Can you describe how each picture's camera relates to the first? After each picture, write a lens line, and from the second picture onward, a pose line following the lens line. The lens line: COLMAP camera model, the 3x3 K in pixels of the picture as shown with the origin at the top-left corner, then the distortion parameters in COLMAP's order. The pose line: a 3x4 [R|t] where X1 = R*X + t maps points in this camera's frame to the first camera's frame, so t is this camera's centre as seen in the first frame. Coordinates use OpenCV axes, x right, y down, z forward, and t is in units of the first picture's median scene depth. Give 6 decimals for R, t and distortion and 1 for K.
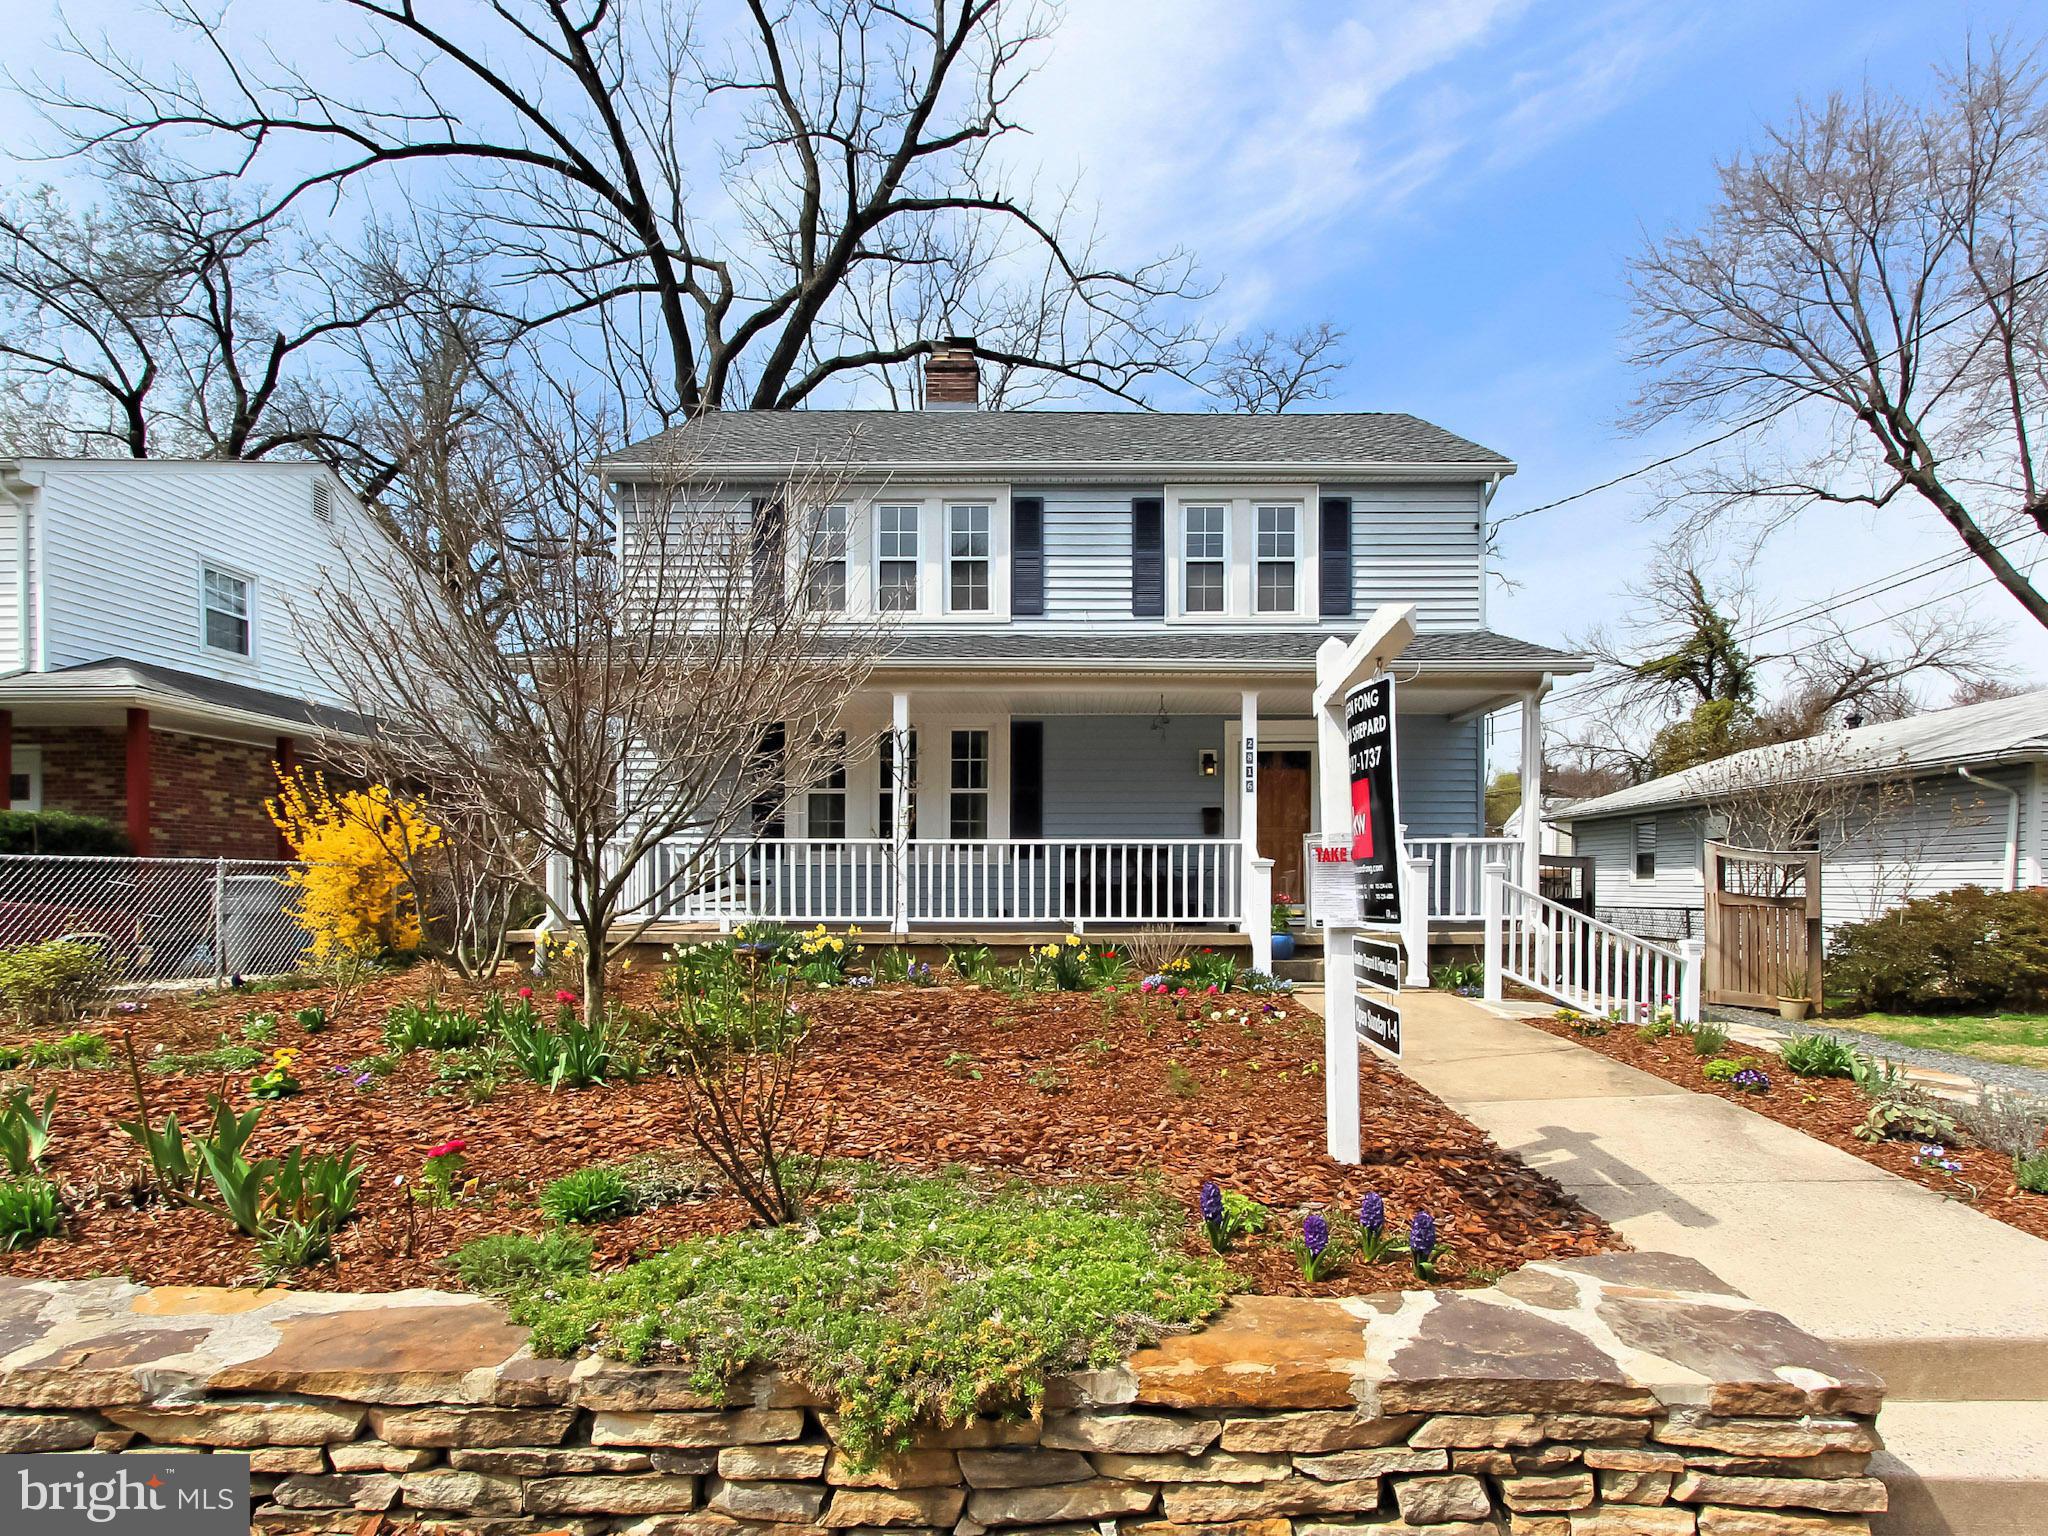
lens RADIAL K [[1114.6, 0, 1033.0], [0, 1114.6, 671.6], [0, 0, 1]] dist [-0.000339, 0.001389]
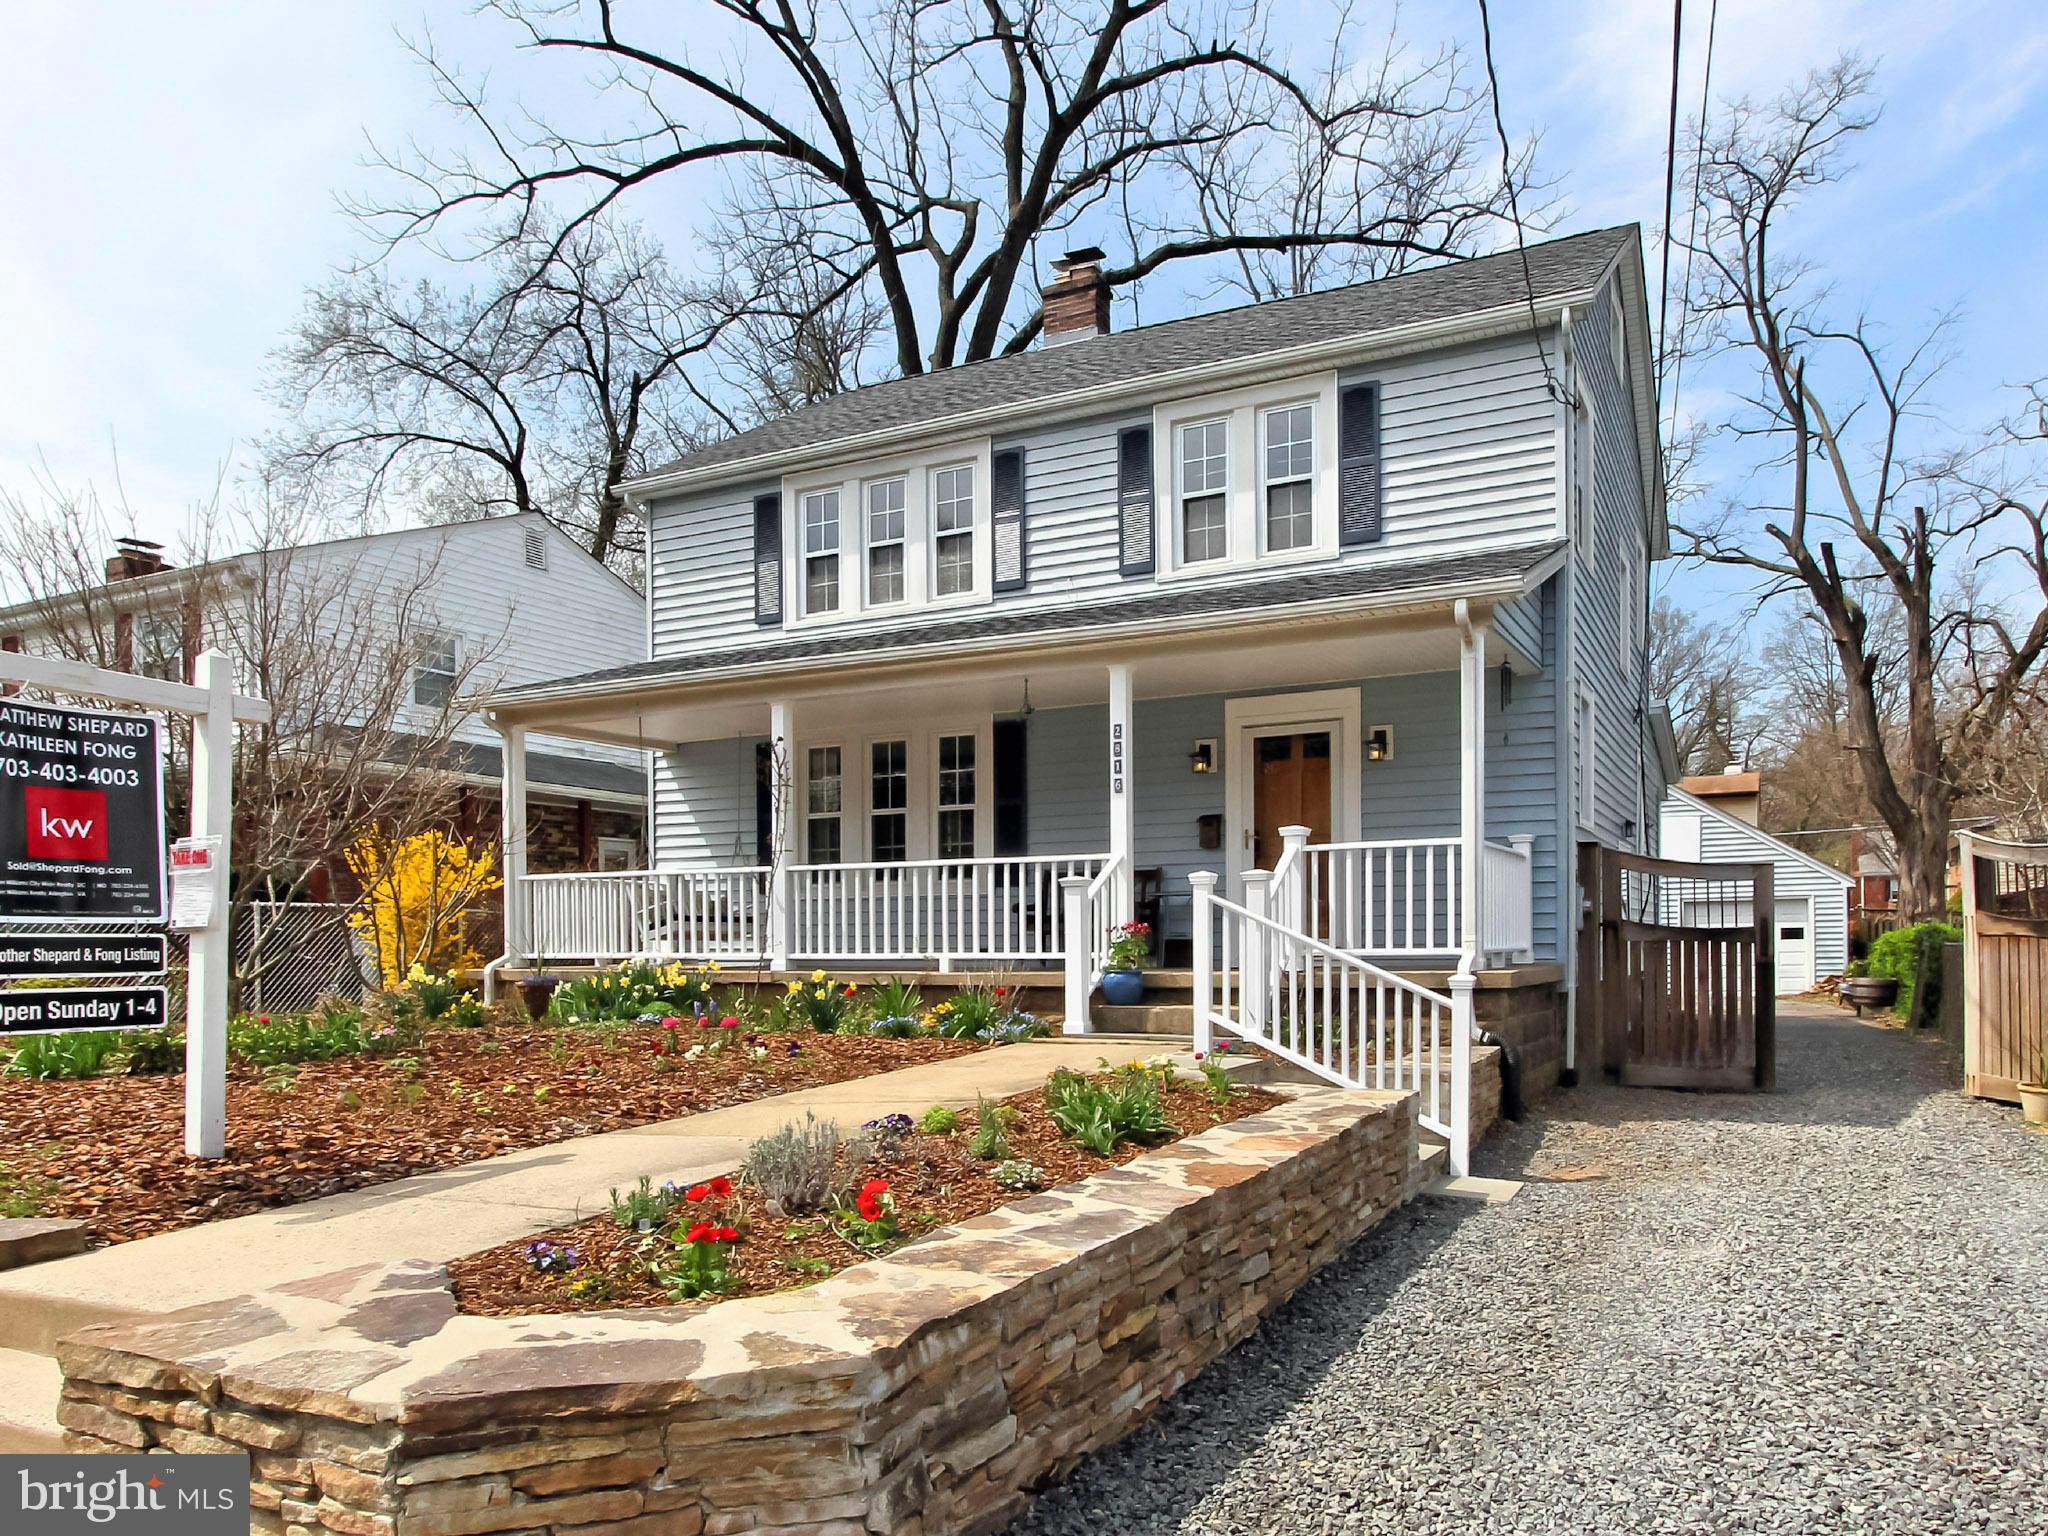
lens RADIAL K [[1381.6, 0, 1024.4], [0, 1381.6, 679.1], [0, 0, 1]] dist [-0.005856, -0.002573]
pose [[0.896548, -0.091320, -0.433430, 0.297996], [0.101398, 0.994846, 0.000136, 0.010442], [0.431184, -0.044071, 0.901187, 0.047964]]
